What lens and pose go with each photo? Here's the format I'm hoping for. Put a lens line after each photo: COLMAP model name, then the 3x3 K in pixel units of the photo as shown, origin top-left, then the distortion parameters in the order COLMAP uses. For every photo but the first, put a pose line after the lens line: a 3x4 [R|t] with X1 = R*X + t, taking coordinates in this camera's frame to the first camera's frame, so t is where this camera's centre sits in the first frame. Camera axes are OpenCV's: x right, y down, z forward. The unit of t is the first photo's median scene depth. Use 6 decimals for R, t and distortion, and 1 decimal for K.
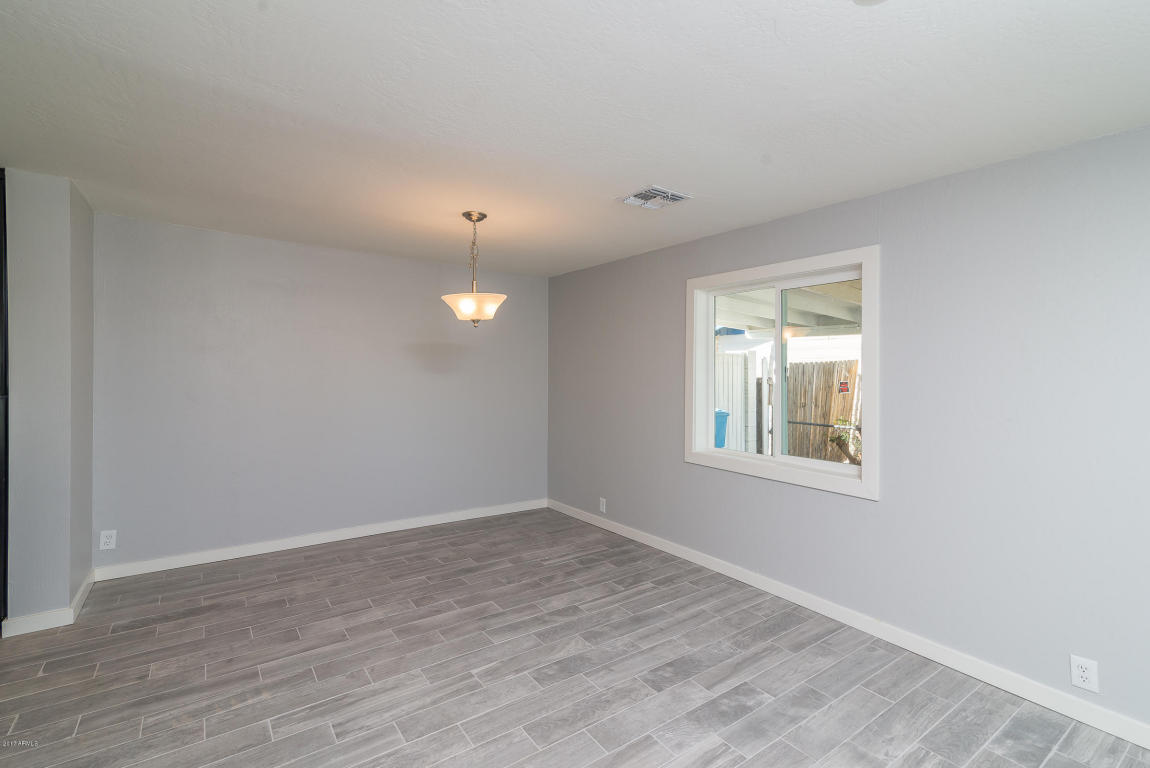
lens RADIAL K [[536.7, 0, 594.1], [0, 536.7, 377.5], [0, 0, 1]] dist [0.013430, -0.000081]
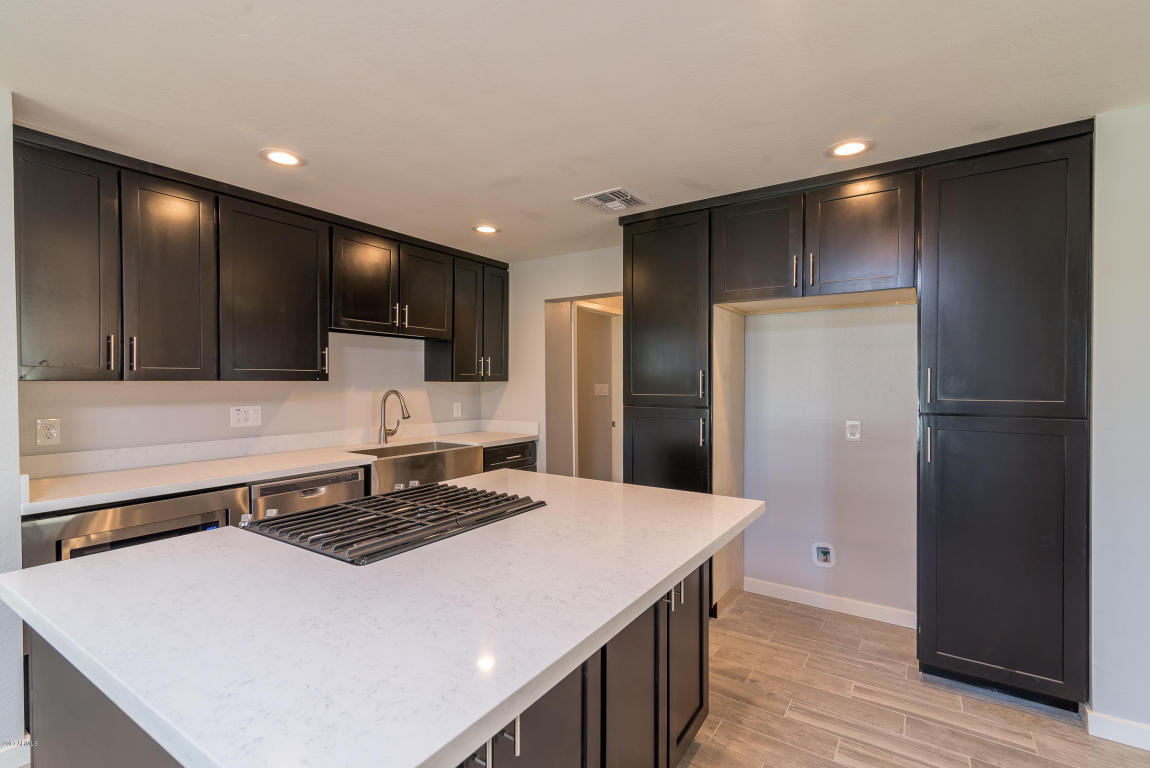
lens RADIAL K [[526.3, 0, 564.5], [0, 526.3, 385.6], [0, 0, 1]] dist [0.012962, -0.000335]
pose [[0.327586, -0.001705, -0.944820, -0.562402], [-0.003706, 0.999988, -0.003089, -0.008722], [0.944814, 0.004513, 0.327576, 0.047184]]
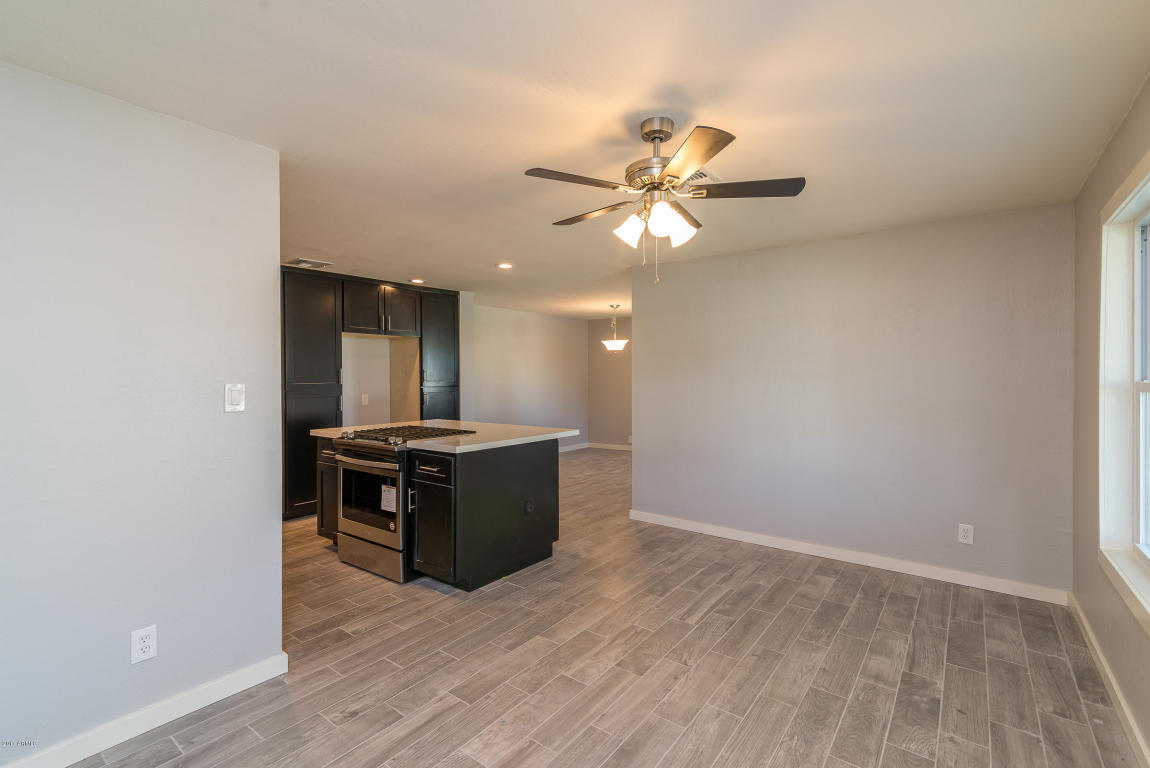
lens RADIAL K [[536.7, 0, 594.1], [0, 536.7, 377.5], [0, 0, 1]] dist [0.013430, -0.000081]
pose [[0.950510, -0.016237, 0.310268, -1.156436], [0.016688, 0.999860, 0.001201, -0.000113], [-0.310244, 0.004036, 0.950648, -1.353482]]
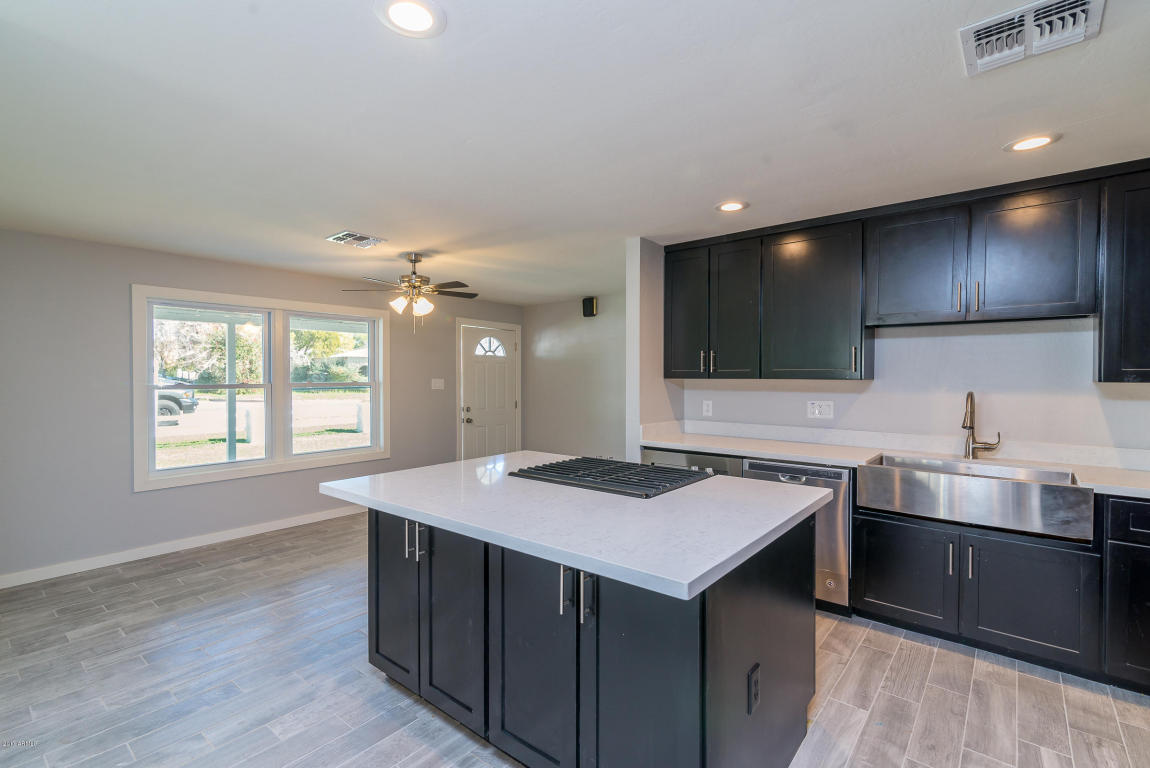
lens RADIAL K [[534.5, 0, 584.5], [0, 534.5, 380.6], [0, 0, 1]] dist [0.003445, 0.000081]
pose [[-0.967426, -0.011888, -0.252873, -0.924762], [-0.014971, 0.999835, 0.010271, -0.020637], [0.252709, 0.013722, -0.967445, 0.862031]]
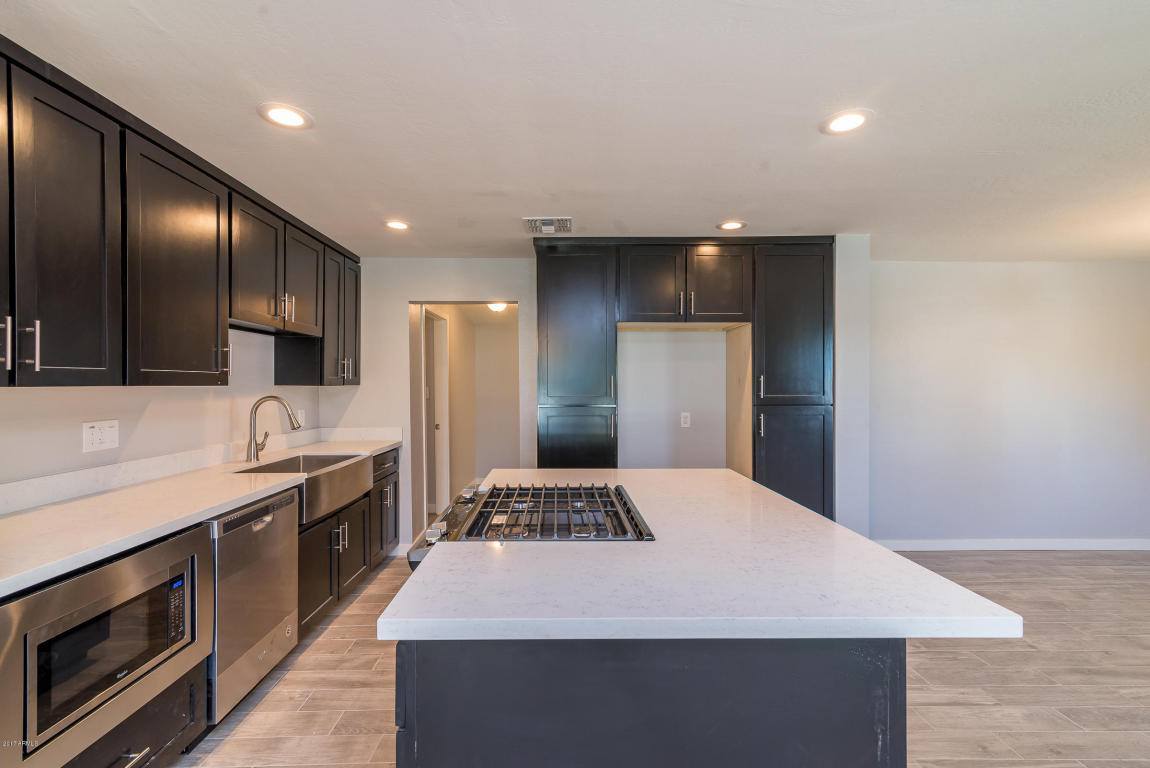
lens RADIAL K [[527.5, 0, 555.6], [0, 527.5, 385.3], [0, 0, 1]] dist [0.013812, -0.000223]
pose [[0.810647, -0.009393, -0.585460, -0.801700], [0.006030, 0.999952, -0.007693, -0.010068], [0.585505, 0.002706, 0.810664, -0.445318]]
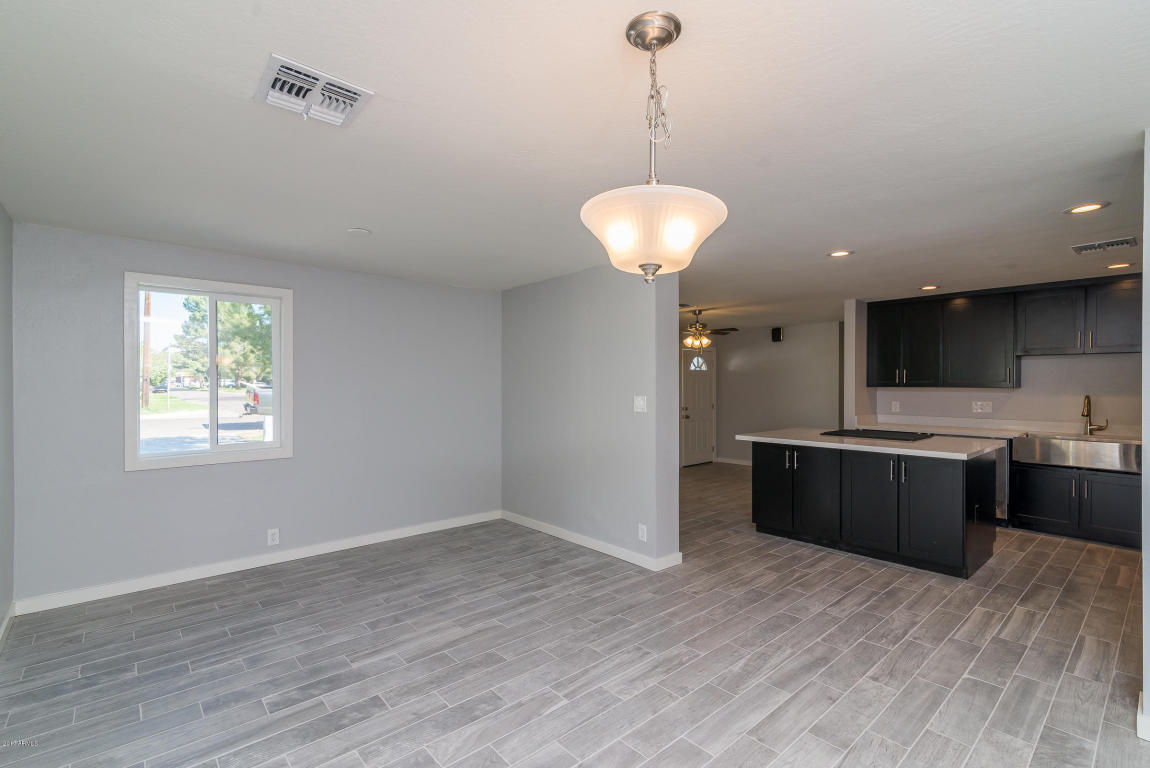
lens RADIAL K [[525.2, 0, 587.9], [0, 525.2, 383.3], [0, 0, 1]] dist [0.012203, -0.000360]
pose [[-0.995480, -0.016442, -0.093540, -0.138533], [-0.016623, 0.999861, 0.001160, -0.012830], [0.093508, 0.002709, -0.995615, 1.605823]]
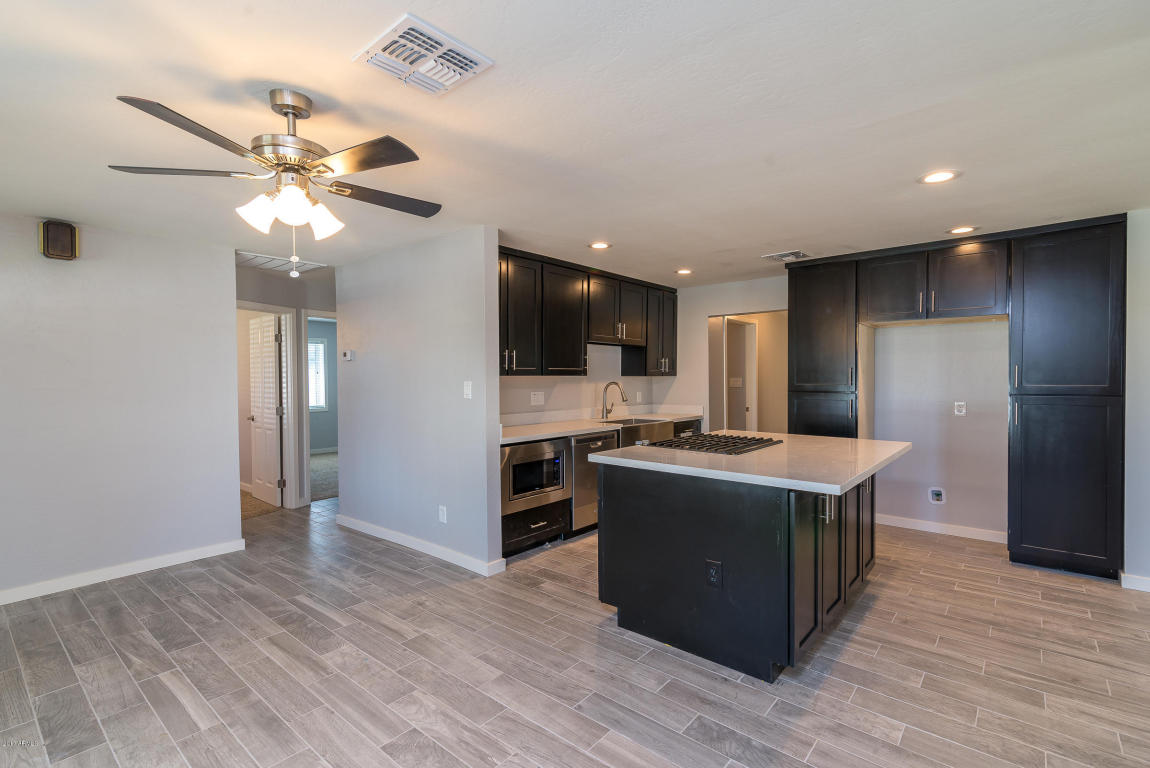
lens RADIAL K [[527.5, 0, 555.6], [0, 527.5, 385.3], [0, 0, 1]] dist [0.013812, -0.000223]
pose [[0.211306, 0.004131, -0.977411, -0.134303], [-0.001356, 0.999991, 0.003933, 0.004233], [0.977419, 0.000494, 0.211310, -0.505402]]
